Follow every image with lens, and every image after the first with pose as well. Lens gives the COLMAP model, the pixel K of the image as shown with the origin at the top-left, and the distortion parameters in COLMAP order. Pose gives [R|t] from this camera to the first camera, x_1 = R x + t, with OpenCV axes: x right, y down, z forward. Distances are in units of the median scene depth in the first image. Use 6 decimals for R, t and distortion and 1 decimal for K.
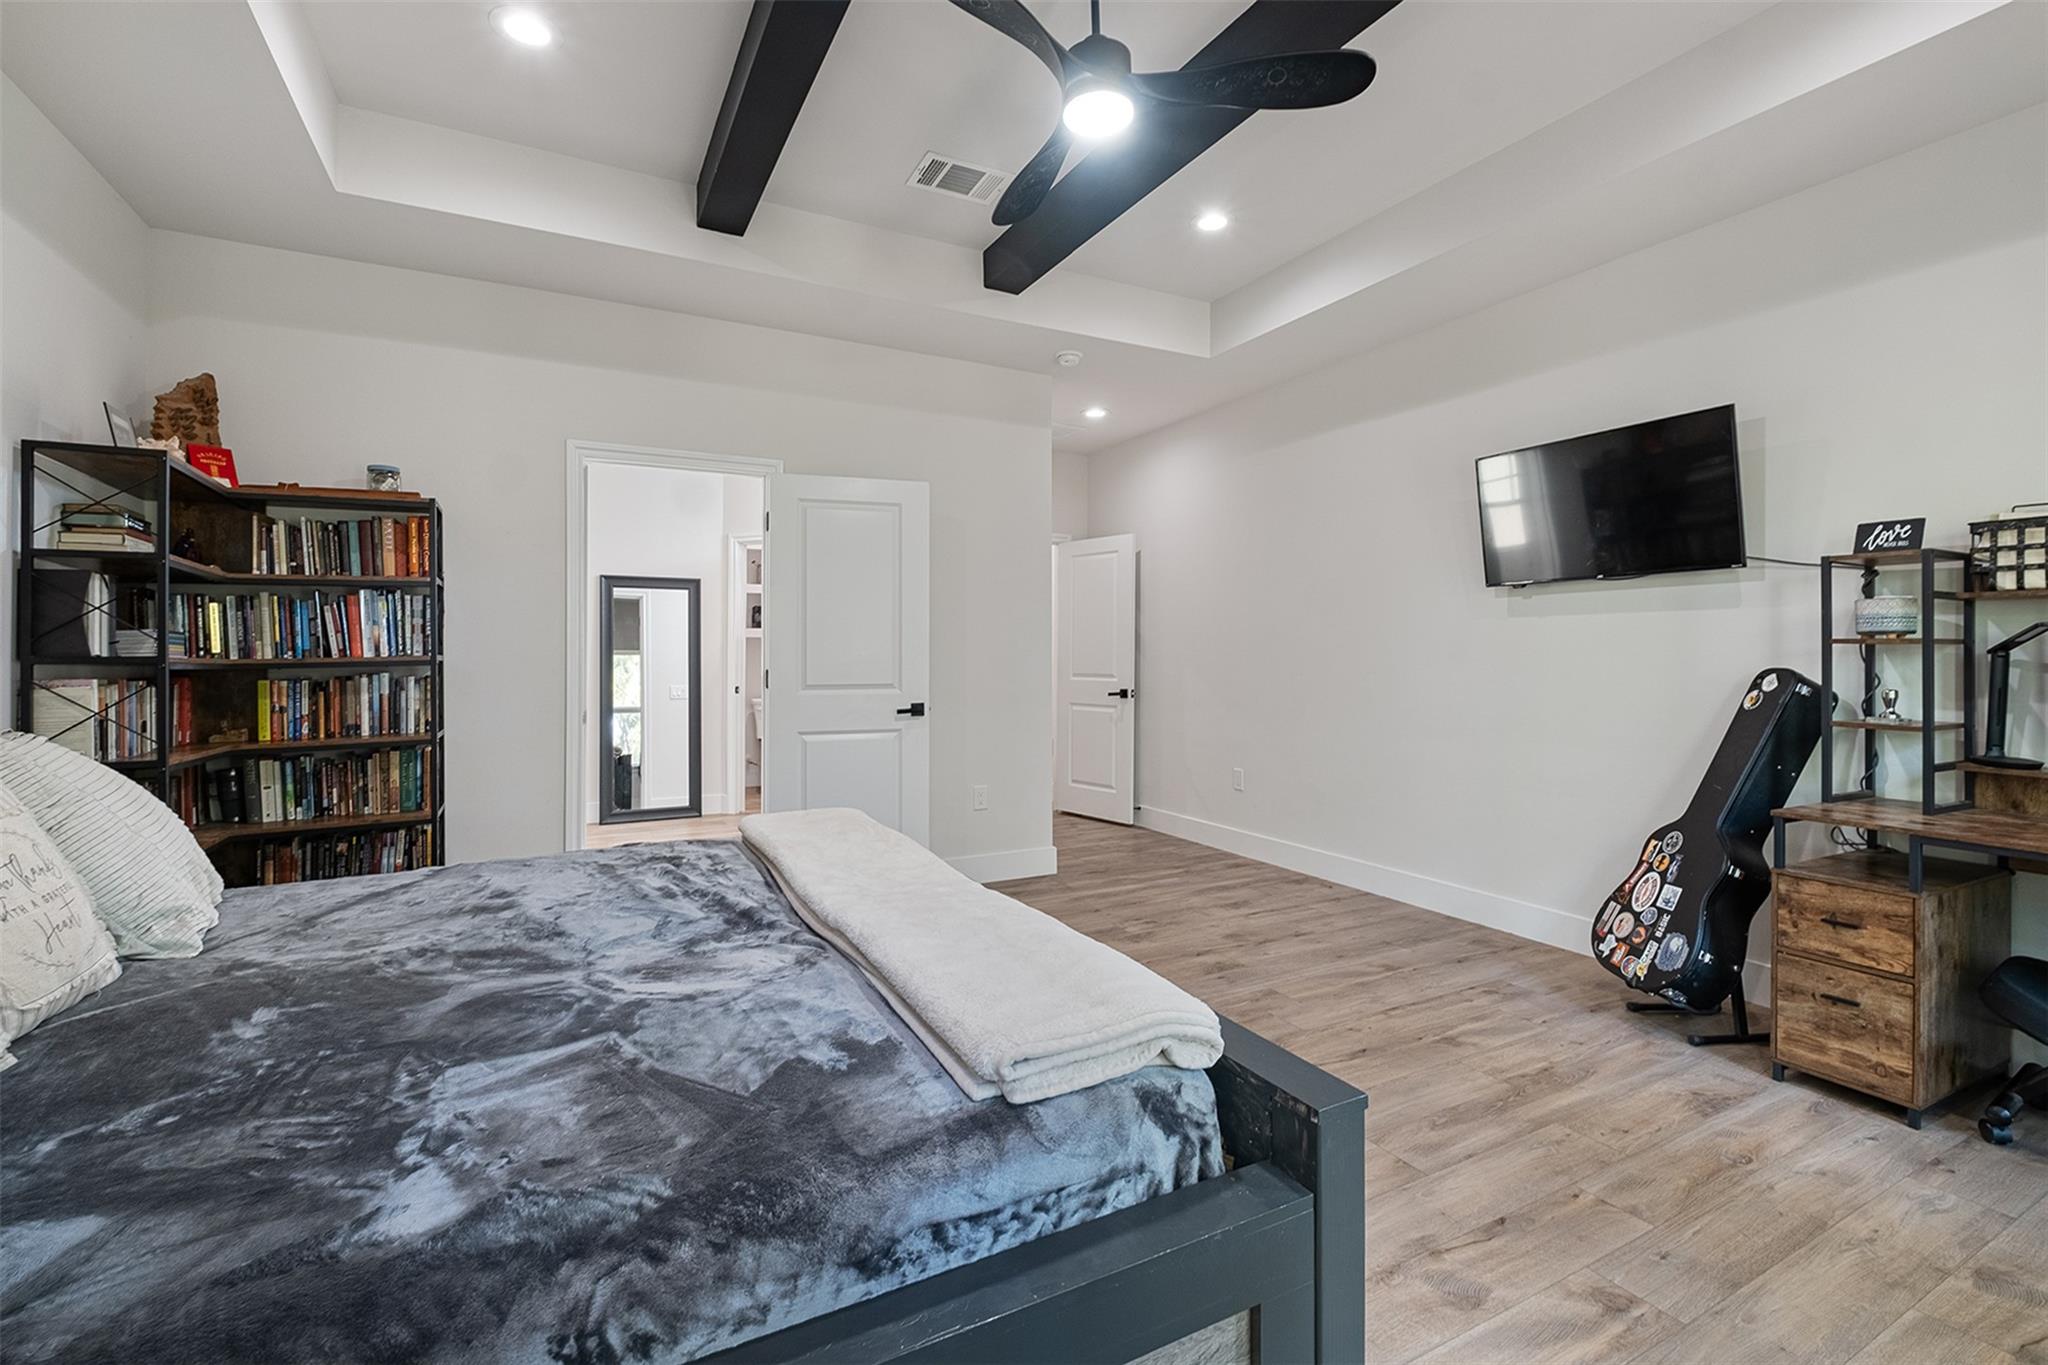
lens RADIAL K [[891.6, 0, 1029.7], [0, 891.6, 665.9], [0, 0, 1]] dist [-0.001614, -0.000289]
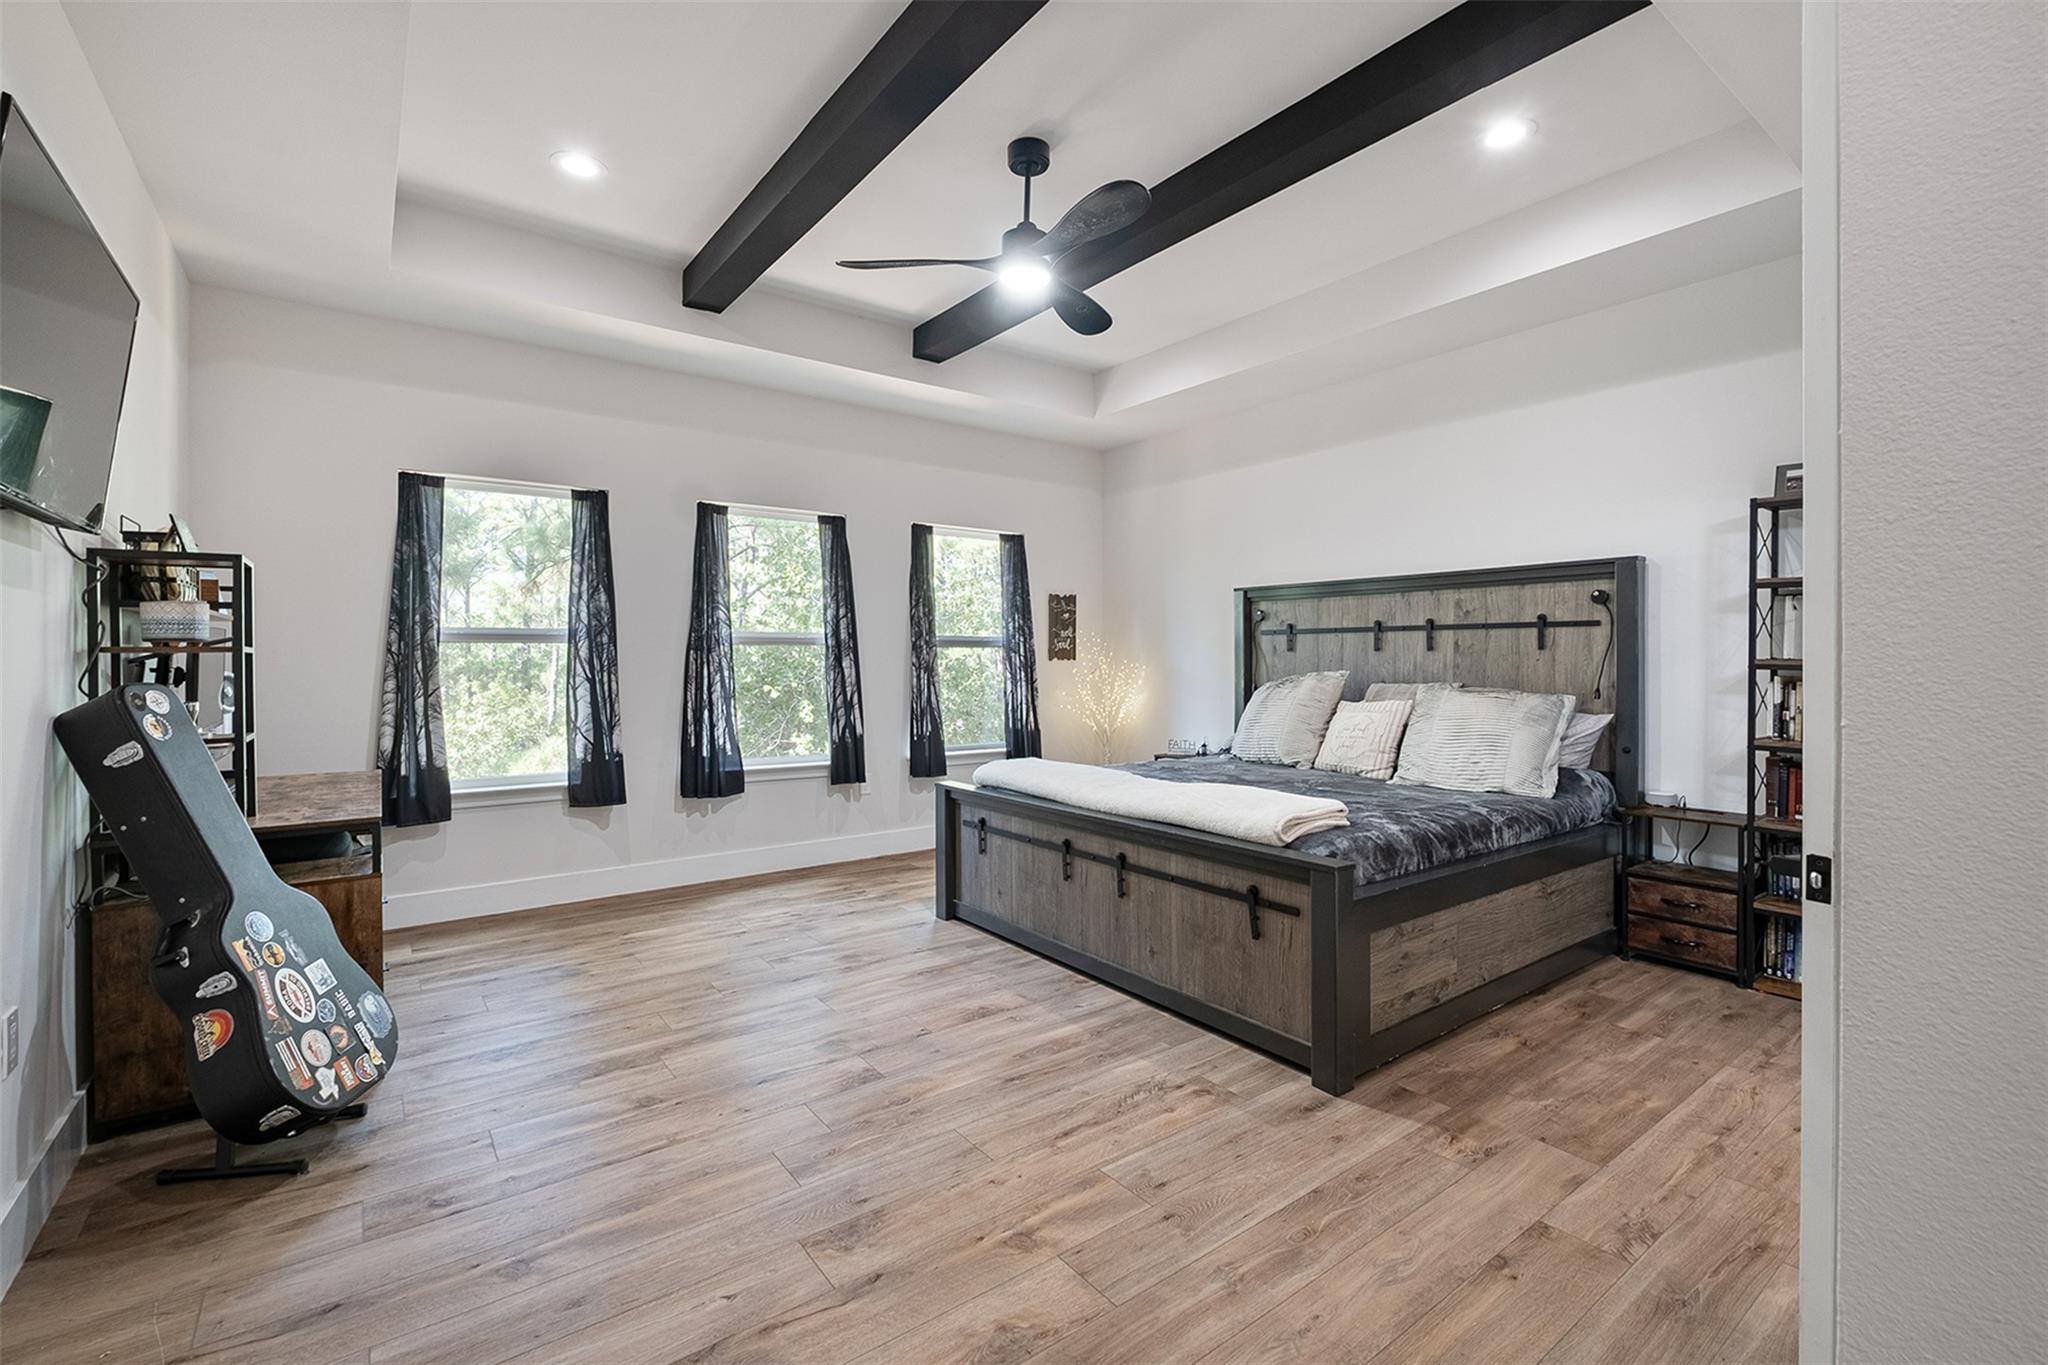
lens RADIAL K [[891.6, 0, 1026.0], [0, 891.6, 667.0], [0, 0, 1]] dist [-0.001614, -0.000289]
pose [[-0.988277, -0.000368, -0.152668, 0.223513], [-0.003791, 0.999748, 0.022135, -0.029463], [0.152621, 0.022454, -0.988030, 1.820999]]
